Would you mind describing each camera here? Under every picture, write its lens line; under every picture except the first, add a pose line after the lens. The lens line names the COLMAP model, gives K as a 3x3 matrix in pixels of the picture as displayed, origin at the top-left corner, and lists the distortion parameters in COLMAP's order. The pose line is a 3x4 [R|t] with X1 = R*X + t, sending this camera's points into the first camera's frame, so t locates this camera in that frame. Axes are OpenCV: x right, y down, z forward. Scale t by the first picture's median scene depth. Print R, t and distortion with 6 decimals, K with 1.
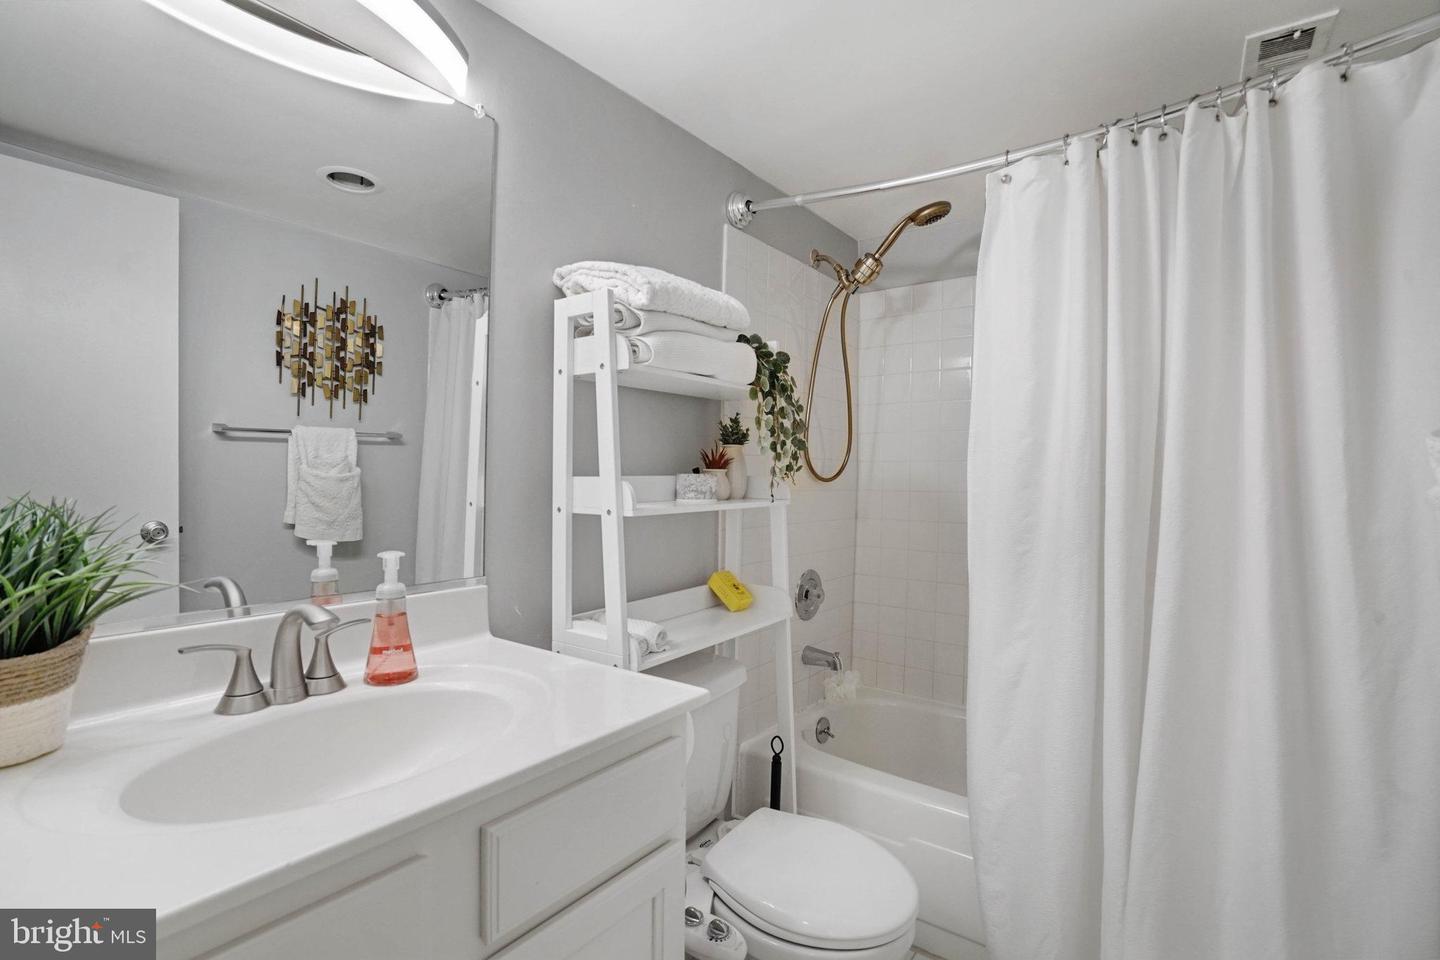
lens RADIAL K [[662.8, 0, 718.2], [0, 662.8, 471.8], [0, 0, 1]] dist [-0.029354, 0.001271]
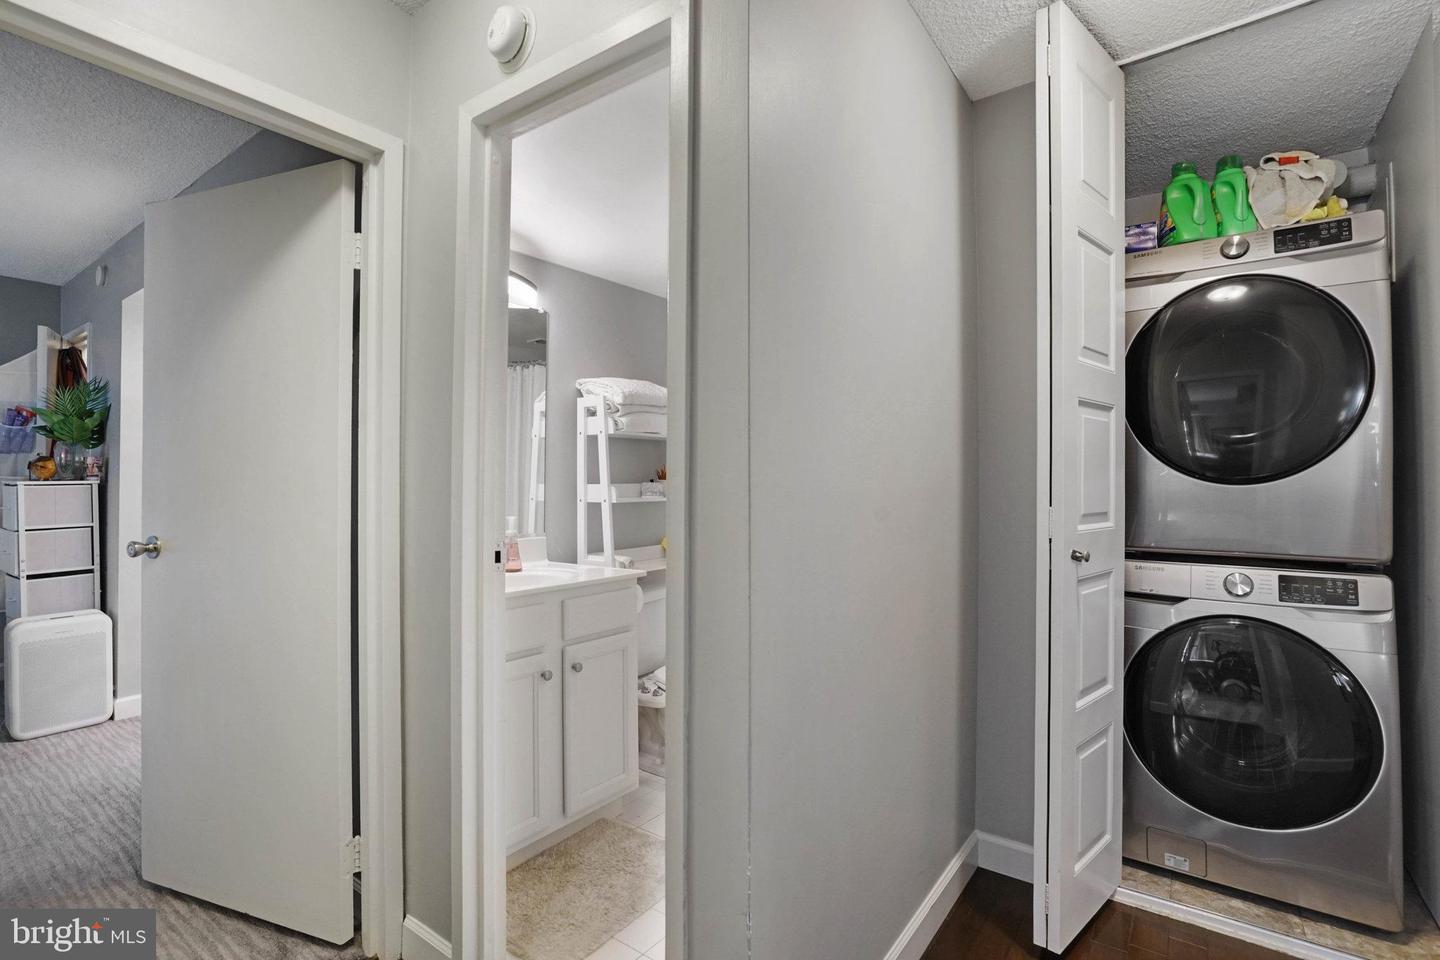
lens RADIAL K [[662.8, 0, 720.2], [0, 662.8, 479.5], [0, 0, 1]] dist [-0.029354, 0.001271]
pose [[0.999946, -0.009028, 0.005220, 0.182964], [0.009021, 0.999958, 0.001383, -0.006894], [-0.005232, -0.001336, 0.999985, -1.058825]]
